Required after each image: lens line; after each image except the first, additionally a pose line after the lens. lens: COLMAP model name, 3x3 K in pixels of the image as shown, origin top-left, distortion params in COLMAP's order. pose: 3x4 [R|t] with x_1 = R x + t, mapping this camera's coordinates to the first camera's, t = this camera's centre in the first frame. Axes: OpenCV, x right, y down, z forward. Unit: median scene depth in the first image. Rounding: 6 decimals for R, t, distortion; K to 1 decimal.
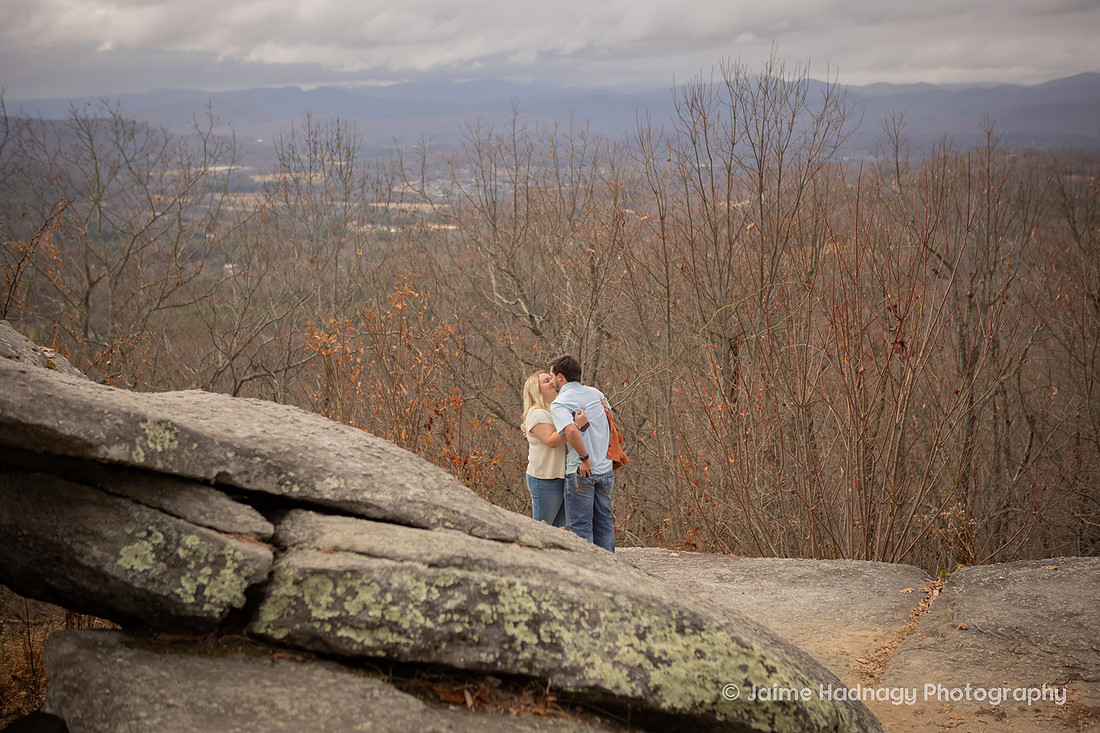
lens RADIAL K [[1510.5, 0, 559.3], [0, 1510.5, 354.4], [0, 0, 1]] dist [-0.035178, 0.000000]
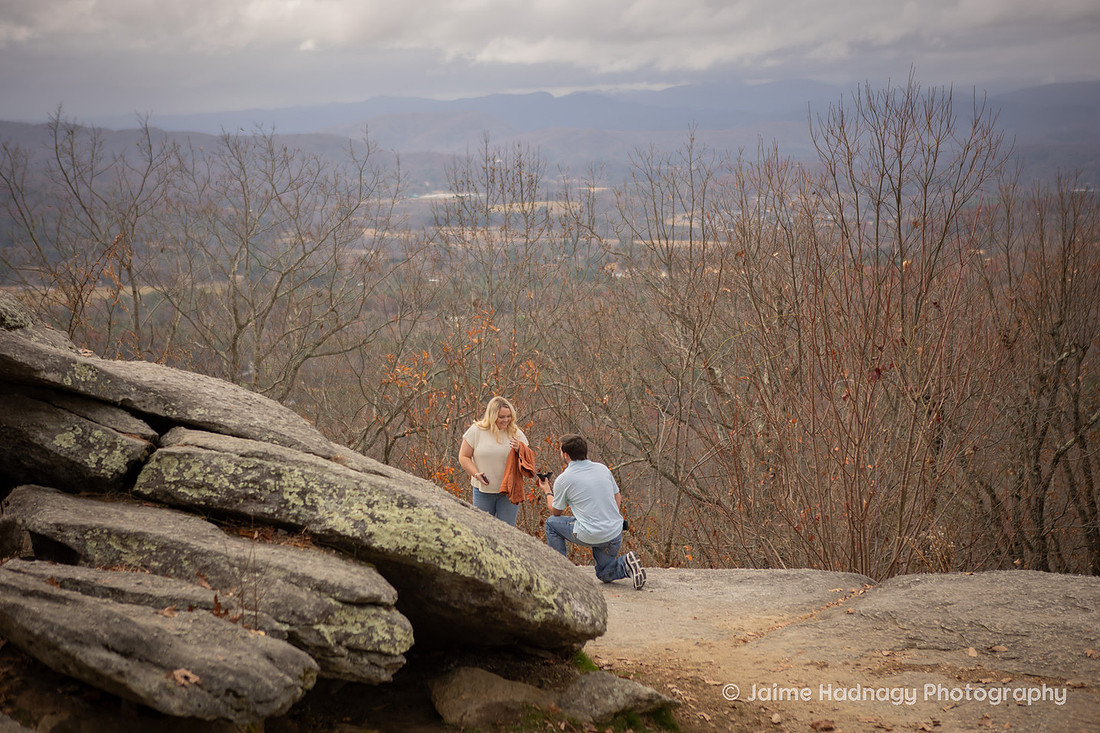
lens RADIAL K [[2172.9, 0, 558.0], [0, 2172.9, 330.2], [0, 0, 1]] dist [0.067414, 0.000000]
pose [[0.980092, 0.009445, -0.198320, 0.716659], [-0.021028, 0.998188, -0.056380, 0.129005], [0.197428, 0.059428, 0.978514, -1.250227]]
